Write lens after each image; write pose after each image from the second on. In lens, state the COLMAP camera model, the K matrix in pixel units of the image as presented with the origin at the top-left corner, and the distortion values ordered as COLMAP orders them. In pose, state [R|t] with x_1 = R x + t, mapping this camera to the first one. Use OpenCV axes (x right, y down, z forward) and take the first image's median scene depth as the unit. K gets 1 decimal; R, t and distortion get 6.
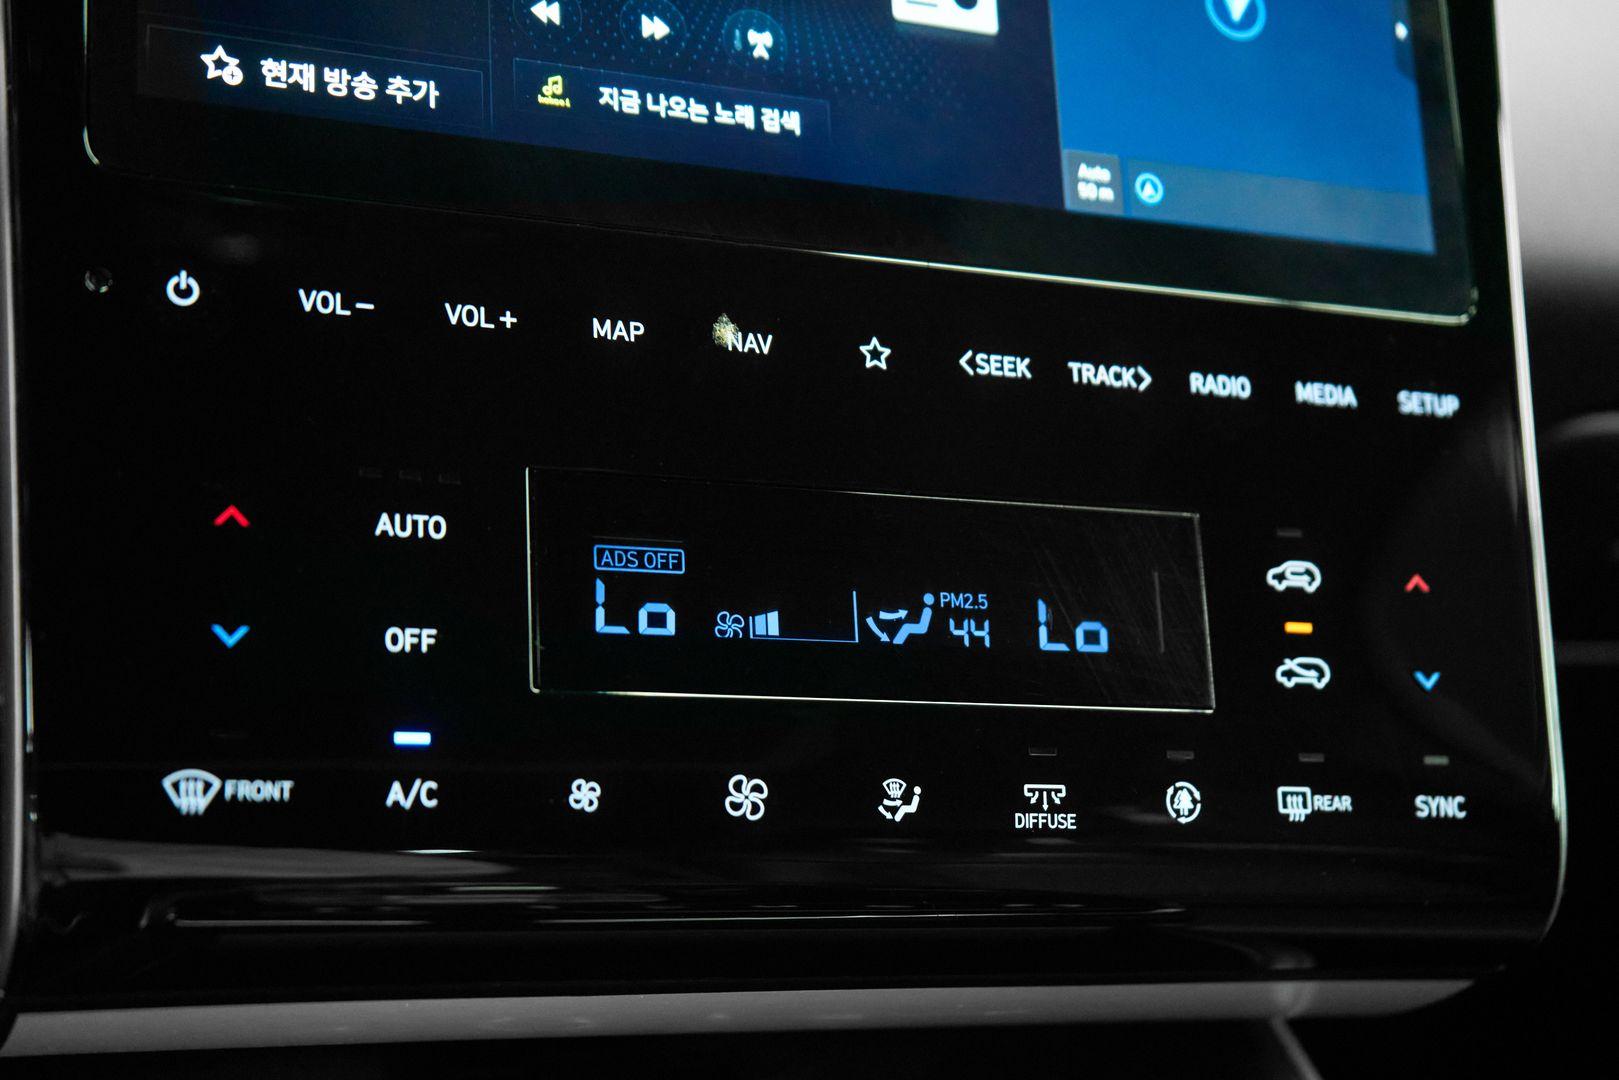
lens RADIAL K [[2430.8, 0, 805.6], [0, 2430.8, 536.5], [0, 0, 1]] dist [0.043496, 0.000000]
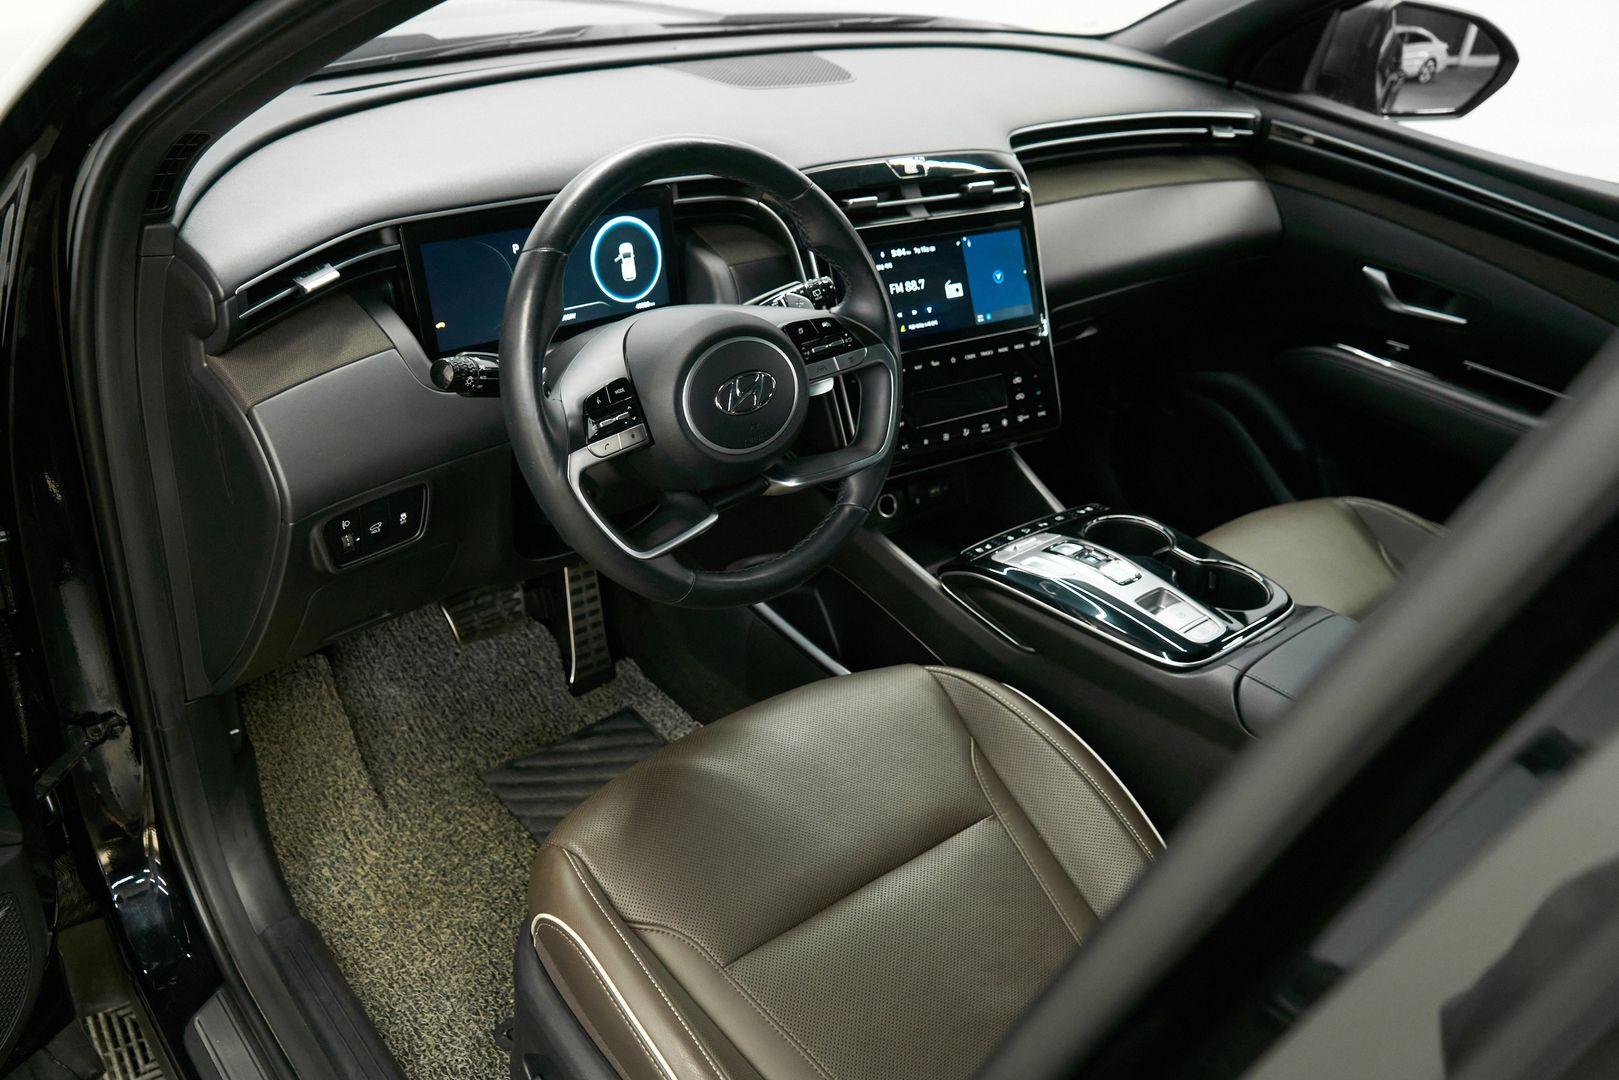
lens RADIAL K [[1320.1, 0, 815.5], [0, 1320.1, 534.7], [0, 0, 1]] dist [0.030269, 0.000215]
pose [[0.975674, -0.162830, 0.146785, -0.867414], [0.103896, 0.933042, 0.344439, -0.844613], [-0.193042, -0.320810, 0.927262, -2.151002]]
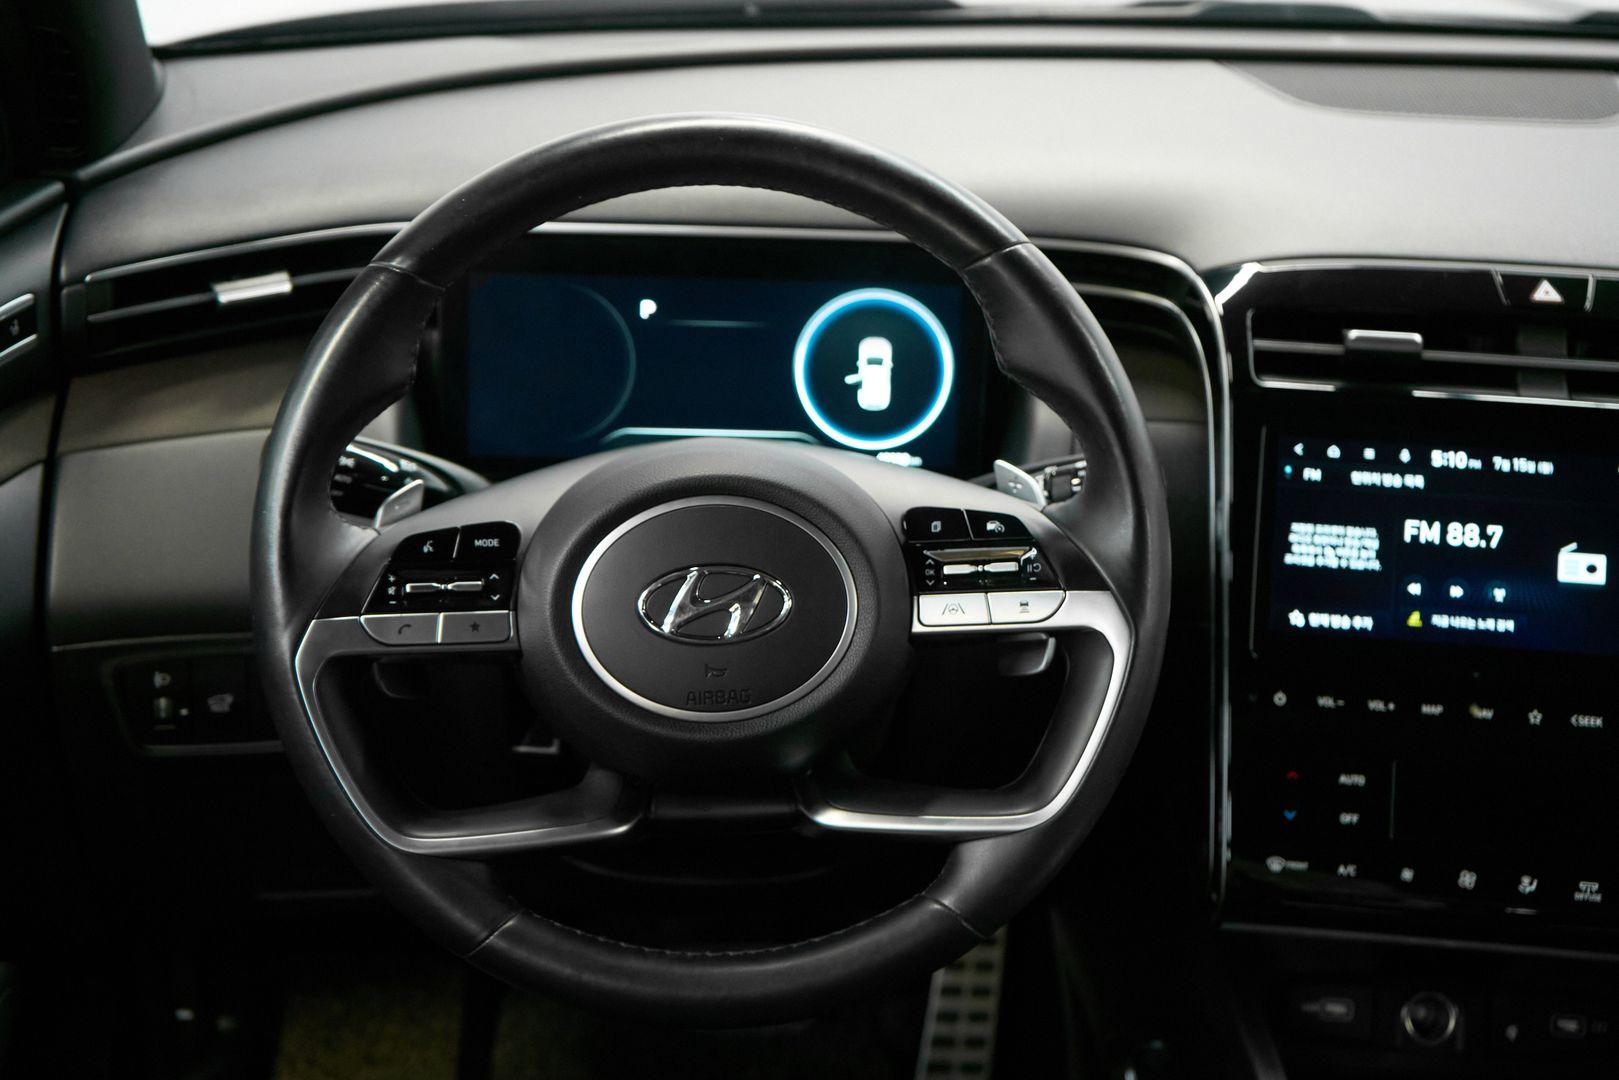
lens RADIAL K [[2430.8, 0, 817.7], [0, 2430.8, 536.3], [0, 0, 1]] dist [0.043496, 0.000000]
pose [[0.884607, 0.065268, -0.461747, 0.560240], [-0.006217, 0.991720, 0.128270, -0.614769], [0.466296, -0.110598, 0.877688, -1.719040]]
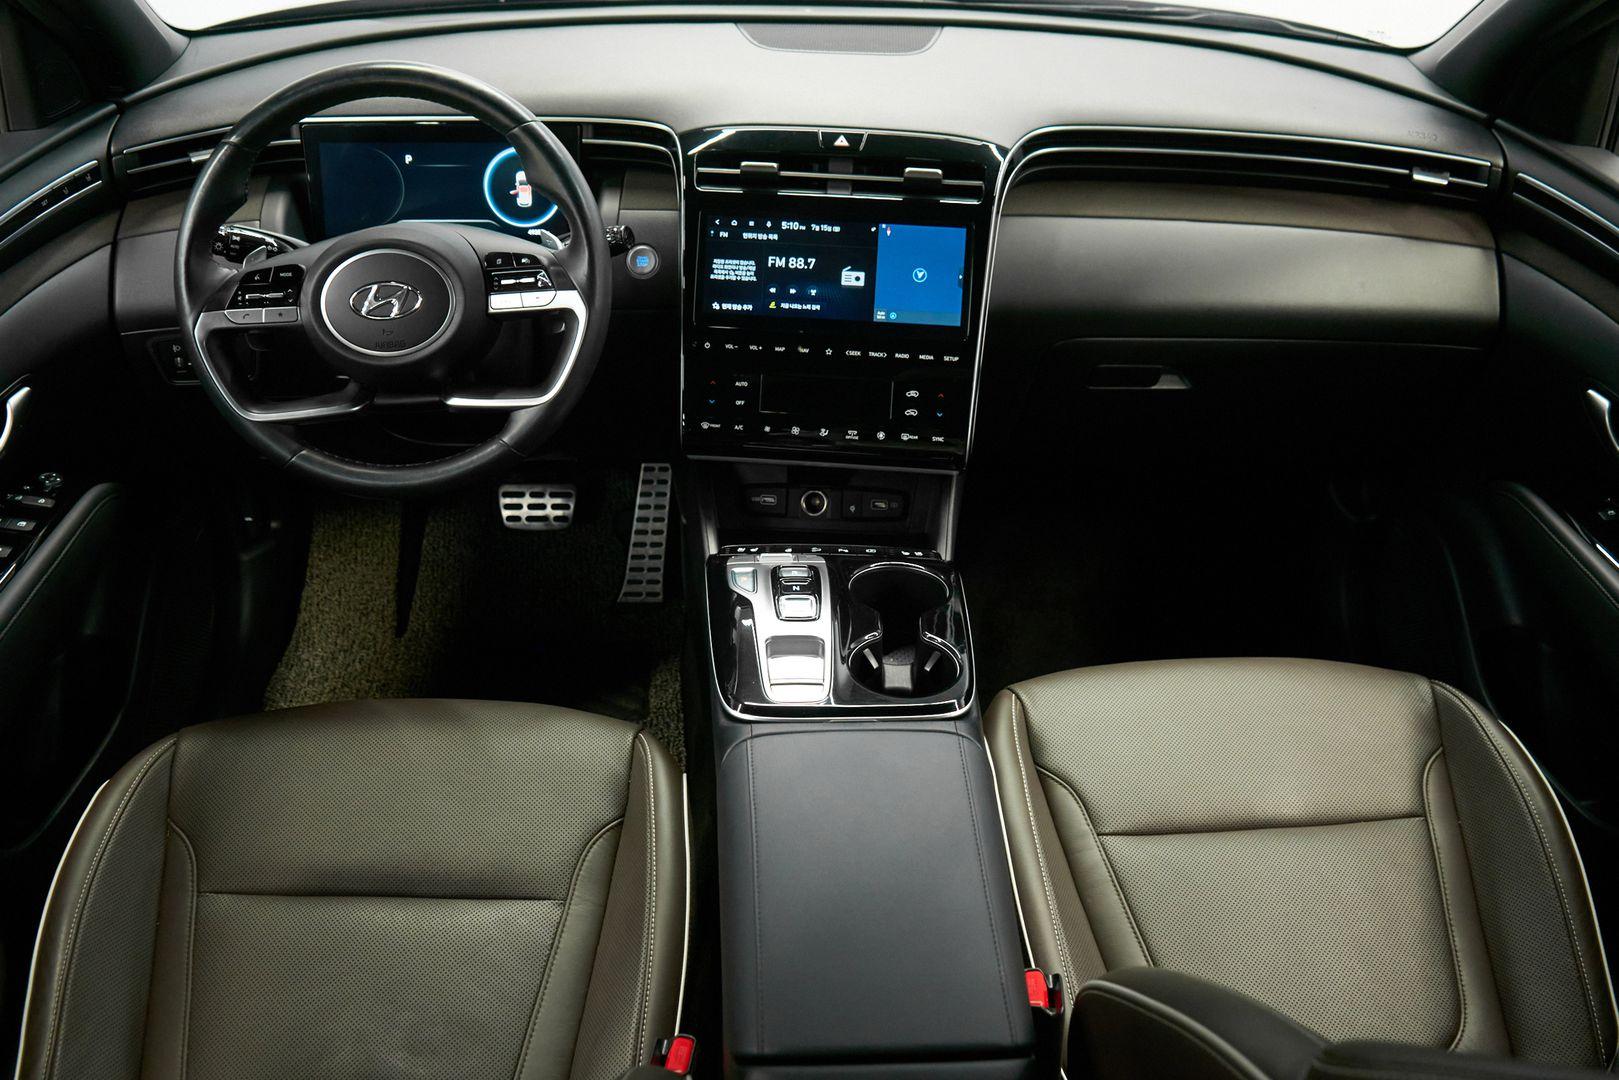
lens RADIAL K [[1397.5, 0, 815.1], [0, 1397.5, 535.9], [0, 0, 1]] dist [-0.105565, 0.090976]
pose [[0.888228, 0.128417, -0.441090, 1.457404], [0.008350, 0.955466, 0.294983, -0.612323], [0.459327, -0.265695, 0.847599, -1.822662]]
